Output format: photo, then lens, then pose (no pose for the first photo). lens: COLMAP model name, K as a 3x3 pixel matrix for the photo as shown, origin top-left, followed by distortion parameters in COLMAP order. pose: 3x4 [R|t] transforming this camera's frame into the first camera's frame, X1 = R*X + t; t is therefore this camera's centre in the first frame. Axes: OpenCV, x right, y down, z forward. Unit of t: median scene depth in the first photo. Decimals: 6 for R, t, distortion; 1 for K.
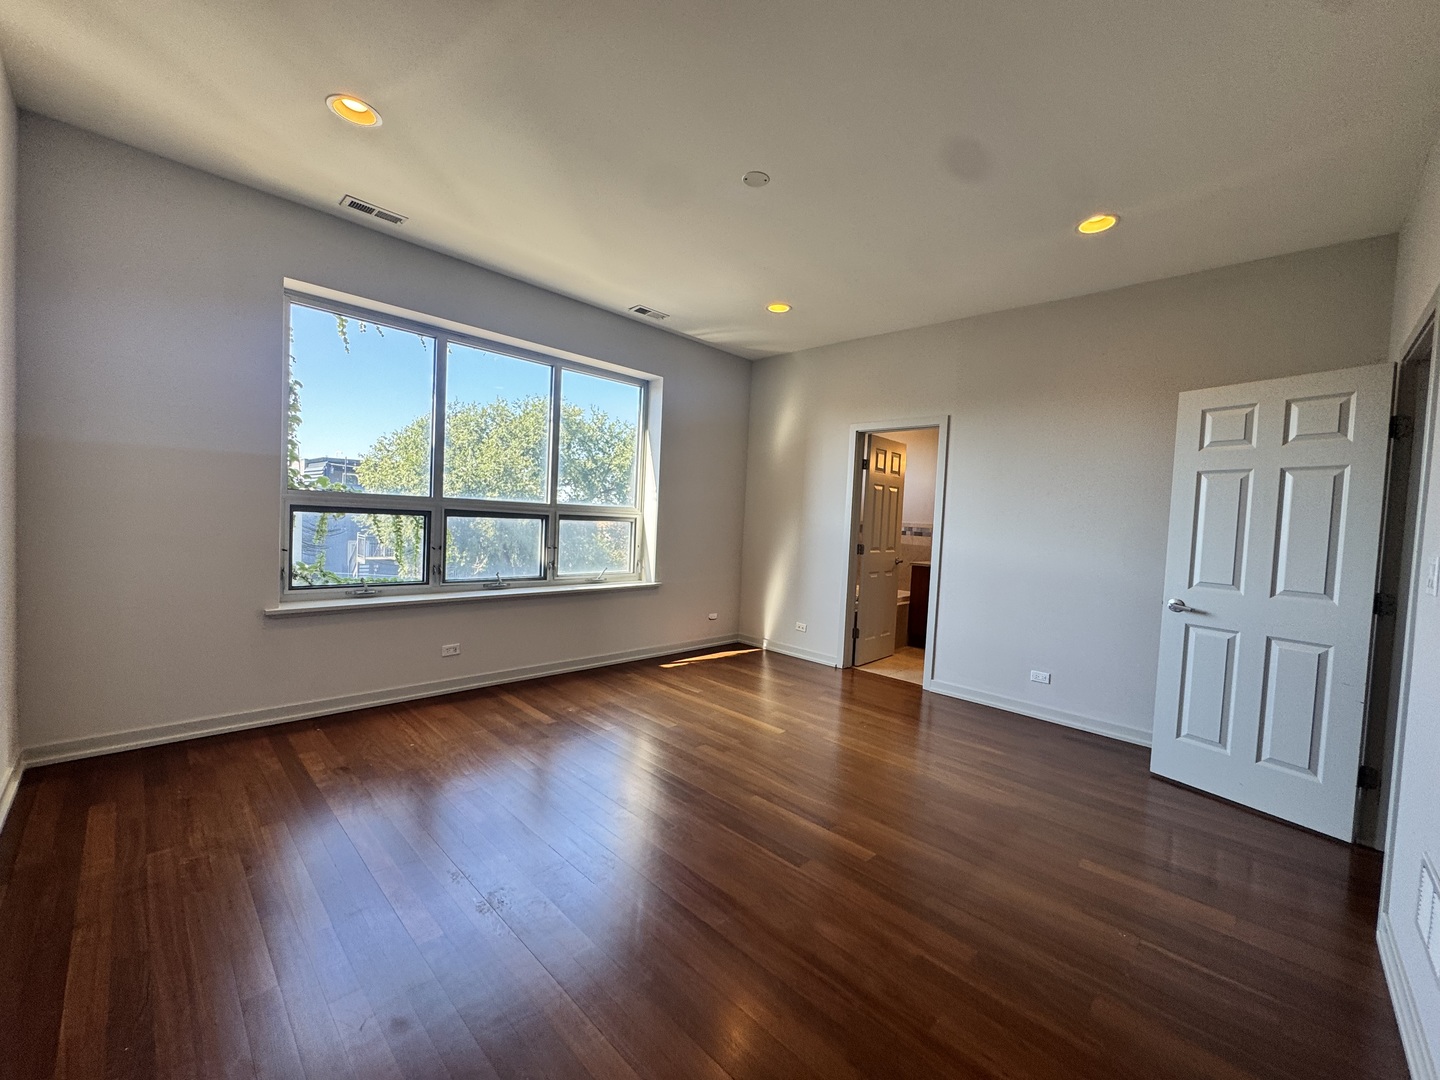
lens RADIAL K [[577.2, 0, 718.4], [0, 577.2, 540.6], [0, 0, 1]] dist [-0.002032, 0.000189]
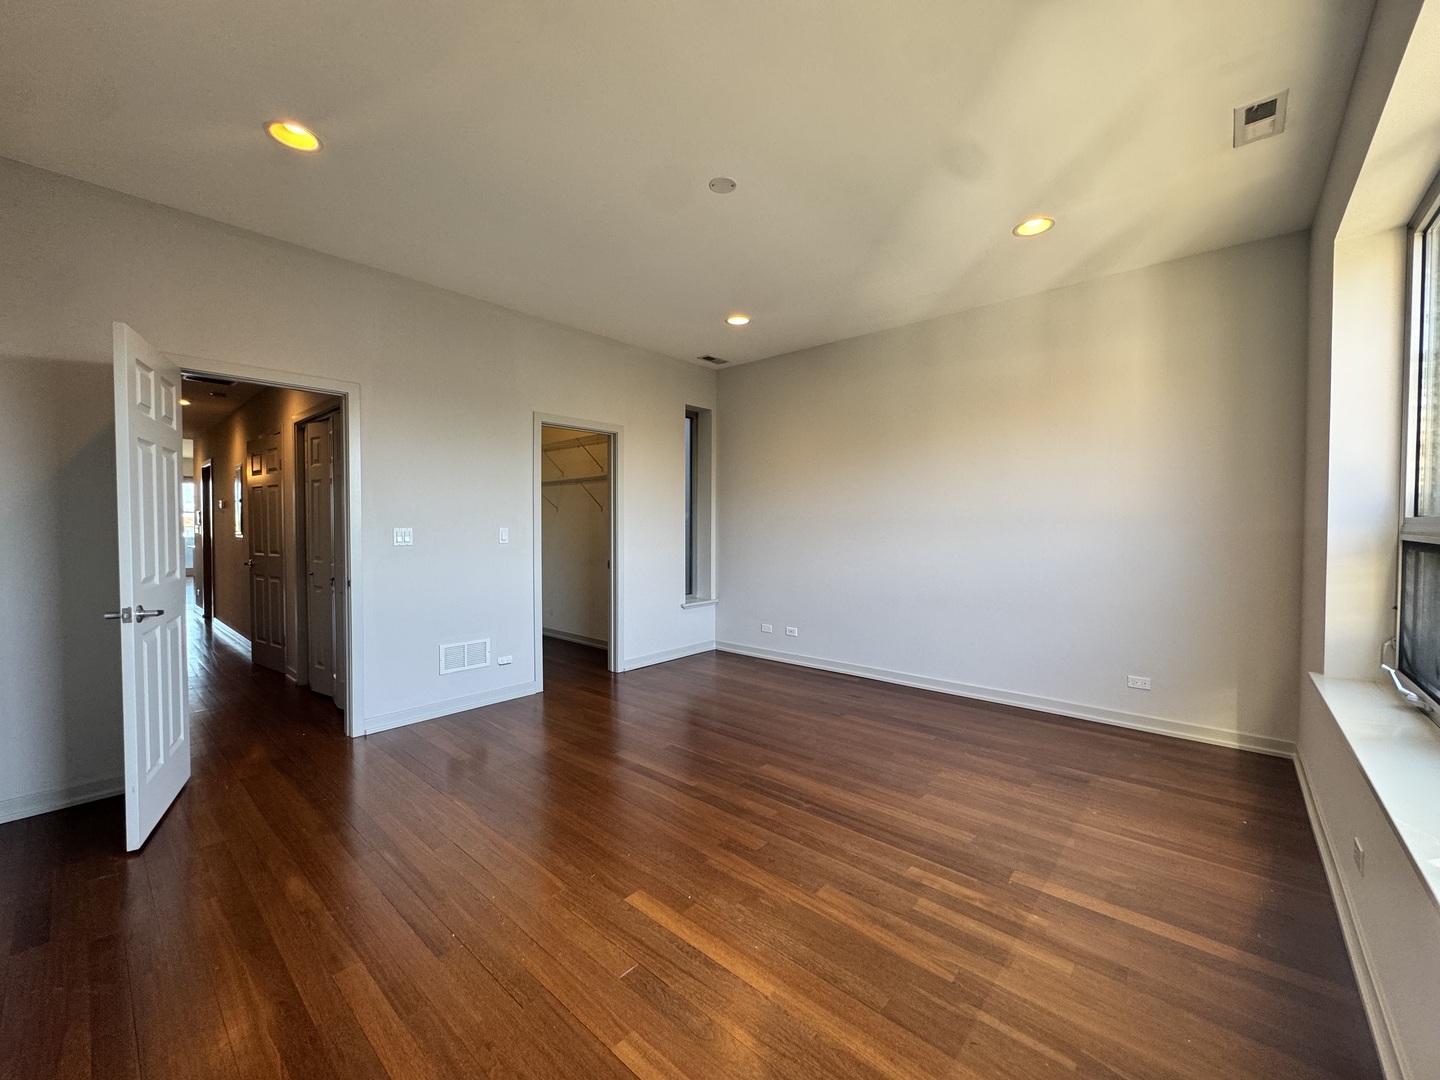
lens RADIAL K [[577.2, 0, 718.4], [0, 577.2, 540.6], [0, 0, 1]] dist [-0.002032, 0.000189]
pose [[-0.997682, -0.048826, -0.047394, 0.074305], [-0.051791, 0.996639, 0.063477, -0.064604], [0.044135, 0.065784, -0.996857, 1.650333]]
